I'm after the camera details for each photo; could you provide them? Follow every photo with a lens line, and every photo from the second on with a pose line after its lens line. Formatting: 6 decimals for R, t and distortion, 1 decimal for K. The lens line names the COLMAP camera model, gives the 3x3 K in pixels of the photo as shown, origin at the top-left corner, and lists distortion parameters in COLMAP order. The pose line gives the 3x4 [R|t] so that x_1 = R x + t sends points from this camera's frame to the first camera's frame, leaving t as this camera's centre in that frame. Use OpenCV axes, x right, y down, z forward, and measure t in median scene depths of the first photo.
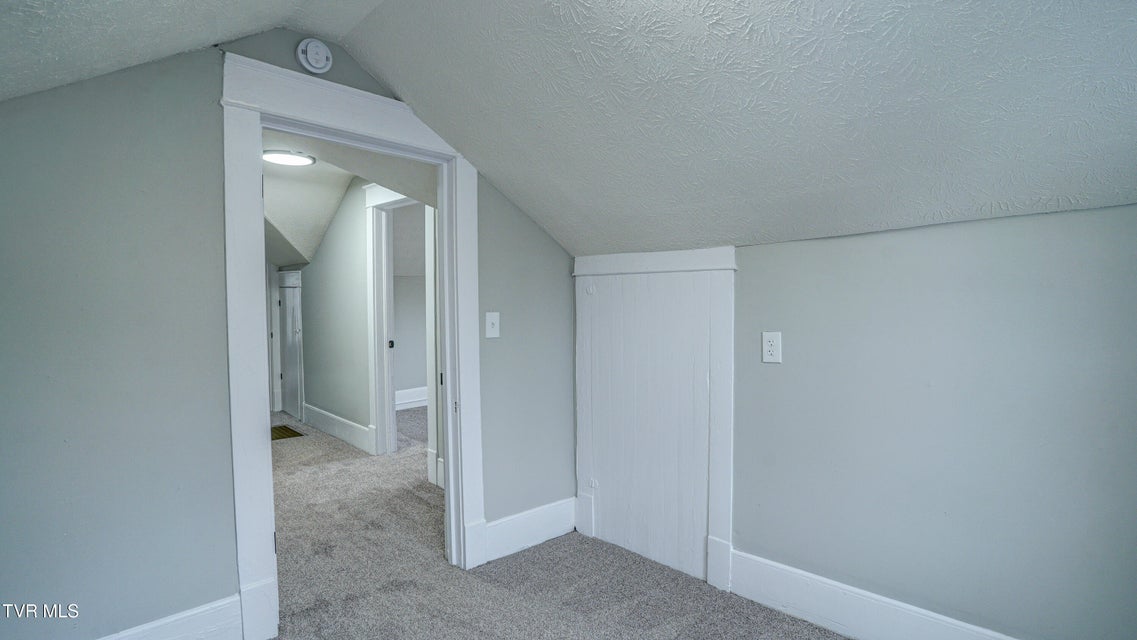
lens RADIAL K [[566.3, 0, 573.3], [0, 566.3, 318.3], [0, 0, 1]] dist [-0.080812, 0.036110]
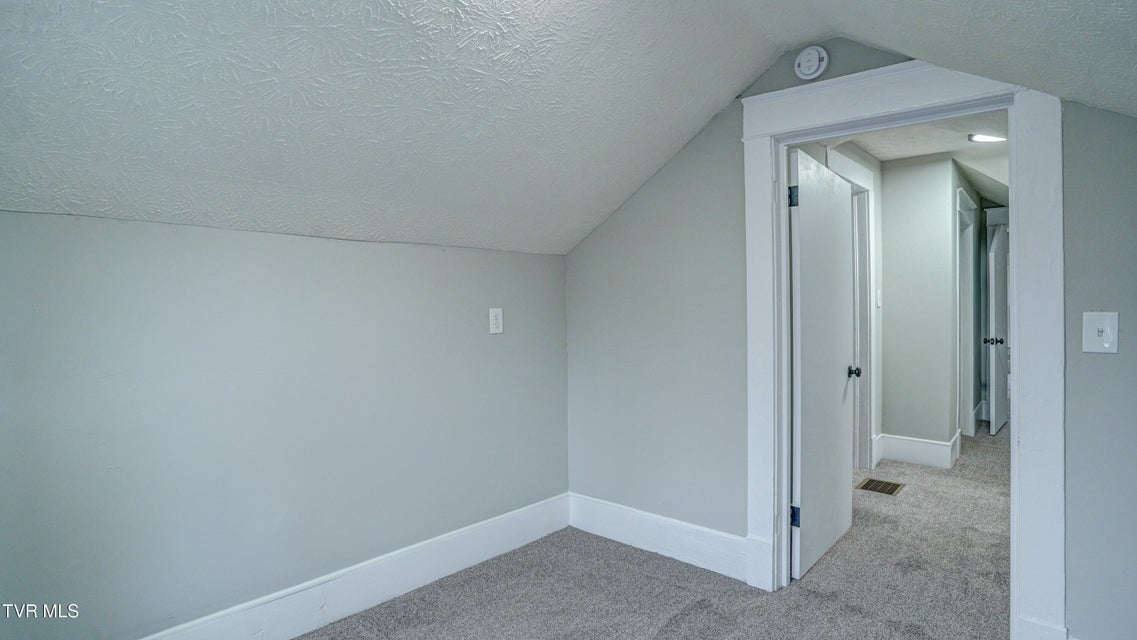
lens RADIAL K [[566.3, 0, 573.3], [0, 566.3, 318.3], [0, 0, 1]] dist [-0.080812, 0.036110]
pose [[0.054941, 0.023276, -0.998218, 0.456029], [-0.018029, 0.999588, 0.022315, -0.007044], [0.998327, 0.016771, 0.055338, 0.408041]]
